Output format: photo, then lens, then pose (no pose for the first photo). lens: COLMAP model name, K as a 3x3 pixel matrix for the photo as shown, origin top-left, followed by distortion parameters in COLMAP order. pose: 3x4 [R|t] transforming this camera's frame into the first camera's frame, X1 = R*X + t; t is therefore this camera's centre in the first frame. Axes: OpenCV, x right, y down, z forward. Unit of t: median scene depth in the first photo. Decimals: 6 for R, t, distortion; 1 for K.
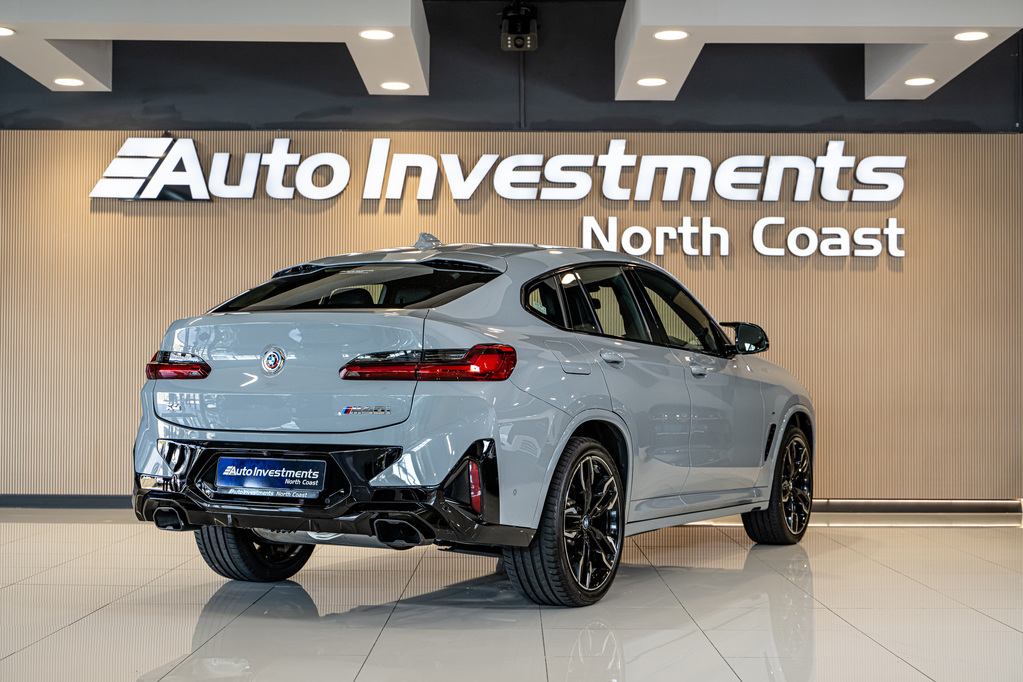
lens RADIAL K [[1538.3, 0, 514.0], [0, 1538.3, 348.3], [0, 0, 1]] dist [-0.003833, 0.000000]
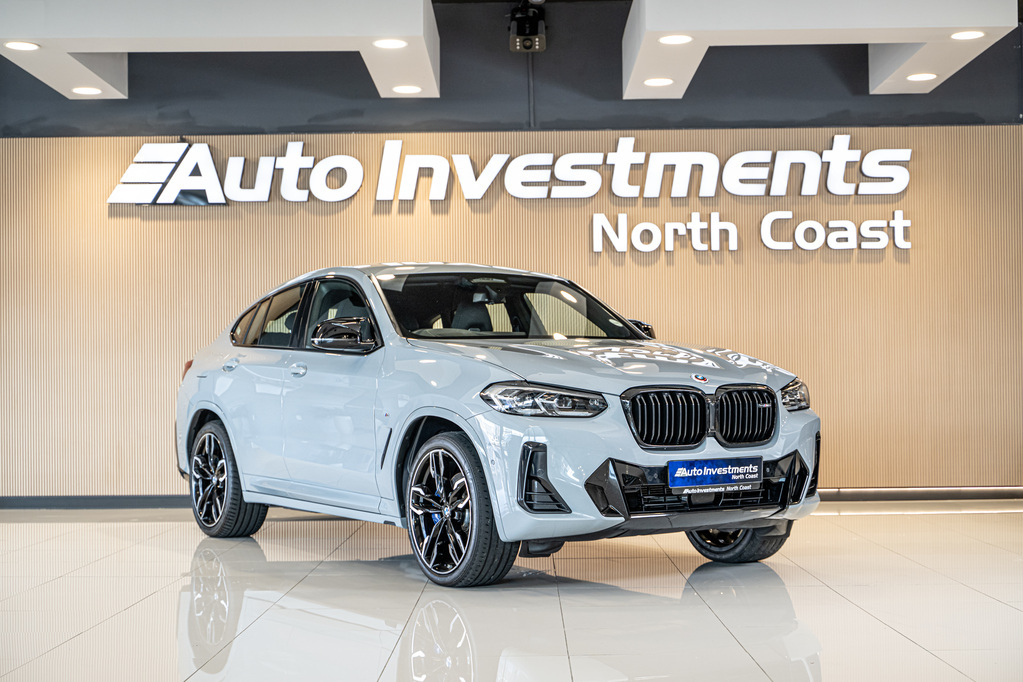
lens RADIAL K [[1621.5, 0, 511.3], [0, 1621.5, 349.0], [0, 0, 1]] dist [-0.003305, 0.000000]
pose [[0.999860, -0.015957, -0.005024, -0.005231], [0.016003, 0.999830, 0.009157, -0.007185], [0.004877, -0.009236, 0.999945, -0.071048]]
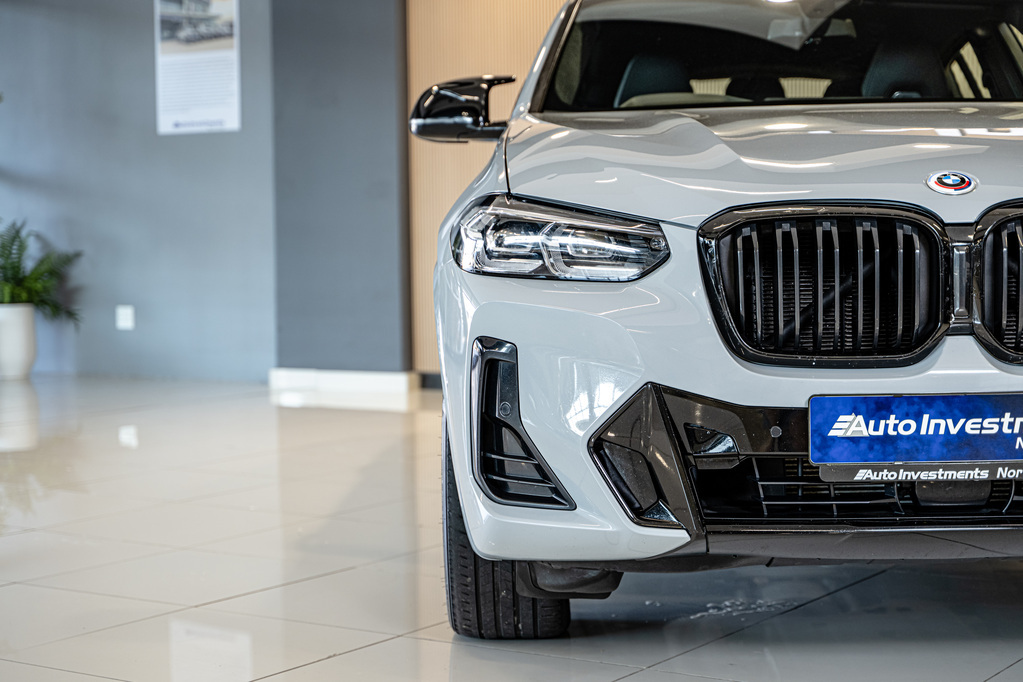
lens RADIAL K [[1879.8, 0, 509.0], [0, 1879.8, 341.1], [0, 0, 1]] dist [0.004072, 0.000000]
pose [[0.830337, 0.015169, -0.557055, 0.170058], [0.036708, 0.995969, 0.081838, 0.009638], [0.556051, -0.088402, 0.826433, 0.294134]]
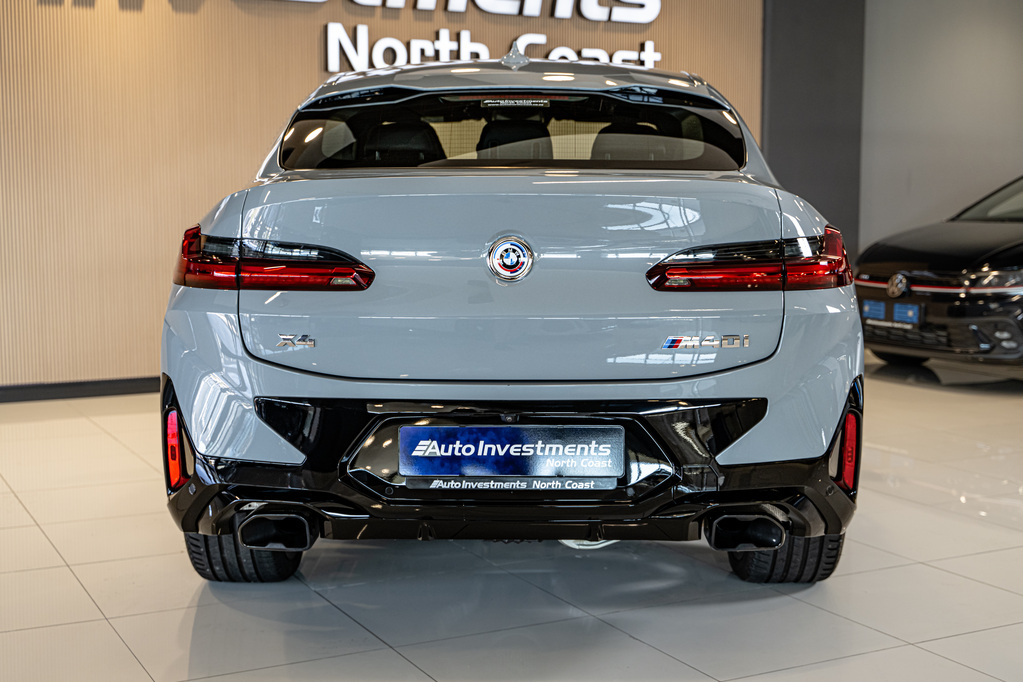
lens RADIAL K [[1398.1, 0, 517.6], [0, 1398.1, 339.4], [0, 0, 1]] dist [0.008664, 0.000000]
pose [[0.888798, -0.054100, 0.455095, -0.211900], [-0.005795, 0.991602, 0.129197, -0.016068], [-0.458262, -0.117467, 0.881021, 0.282535]]
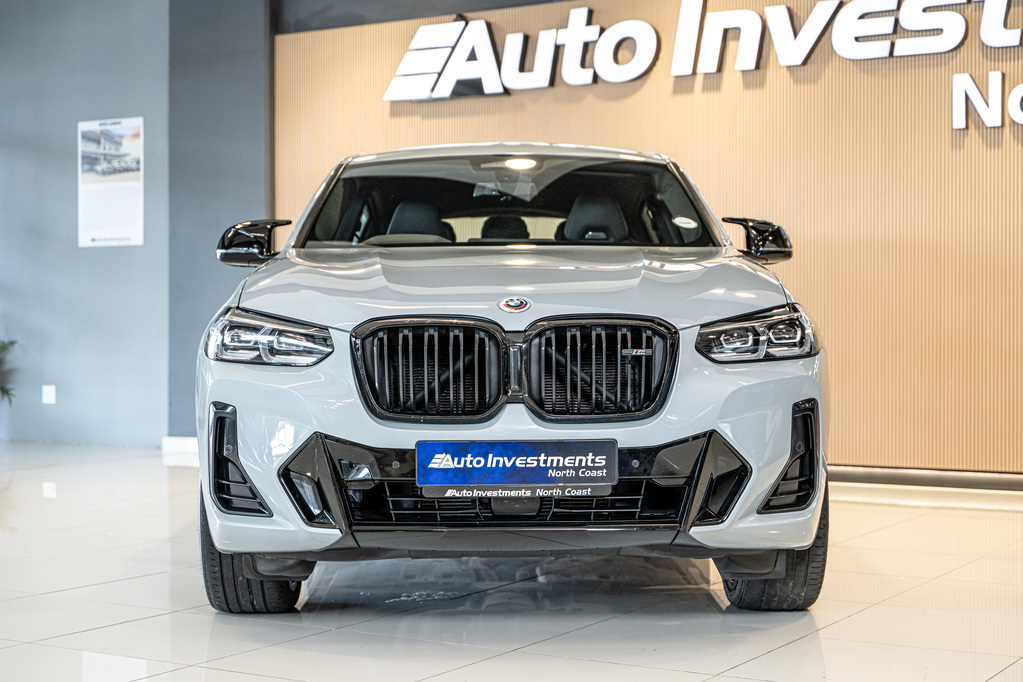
lens RADIAL K [[1662.2, 0, 511.5], [0, 1662.2, 346.1], [0, 0, 1]] dist [-0.005464, 0.000000]
pose [[0.854737, -0.000277, -0.519061, 0.268479], [0.022385, 0.999089, 0.036329, 0.007038], [0.518578, -0.042671, 0.853965, 0.235636]]
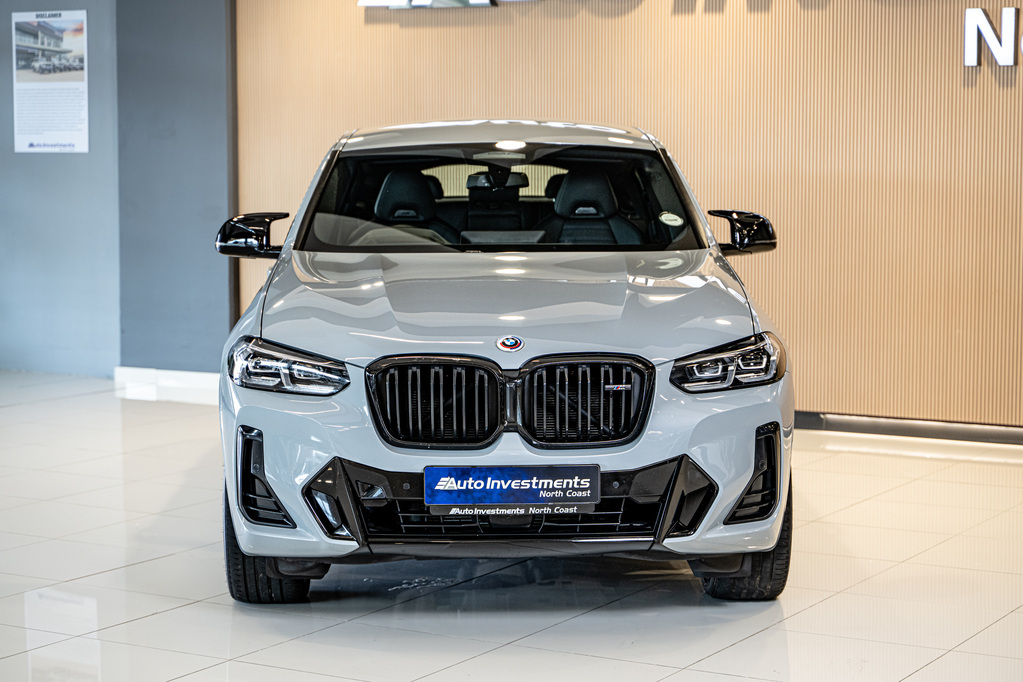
lens RADIAL K [[2149.6, 0, 515.7], [0, 2149.6, 344.9], [0, 0, 1]] dist [-0.012027, 0.000000]
pose [[0.861225, 0.043150, -0.506388, 0.357074], [0.021326, 0.992443, 0.120836, -0.057284], [0.507776, -0.114866, 0.853797, 0.082736]]
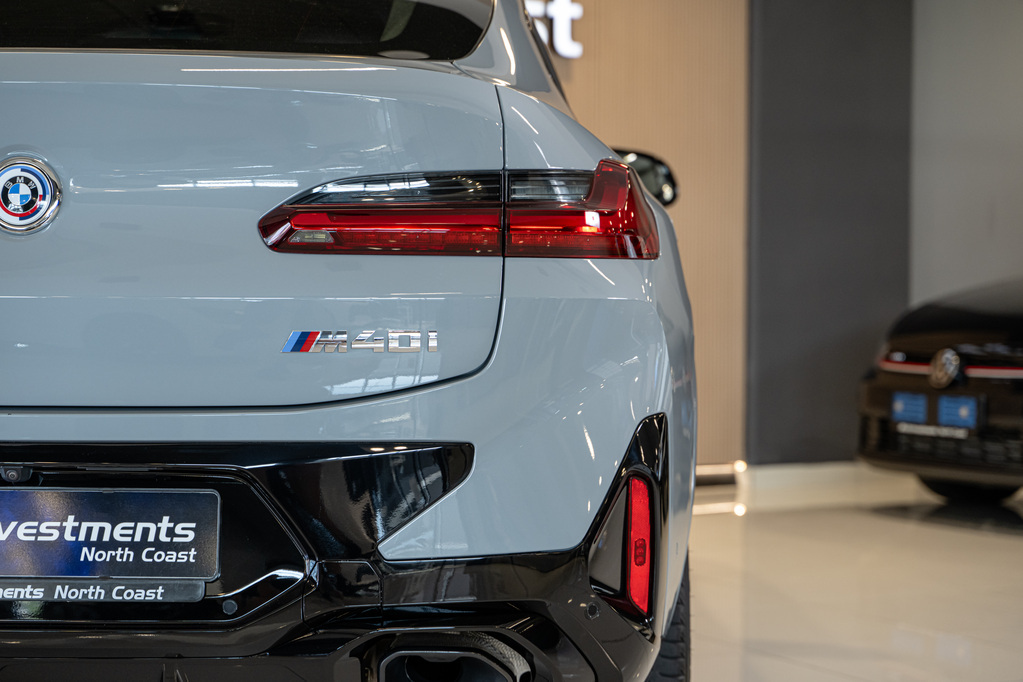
lens RADIAL K [[2149.6, 0, 512.1], [0, 2149.6, 341.9], [0, 0, 1]] dist [-0.012027, 0.000000]
pose [[0.886827, -0.011970, 0.461946, -0.148564], [-0.011648, 0.998768, 0.048243, 0.008592], [-0.461954, -0.048164, 0.885595, 0.286241]]
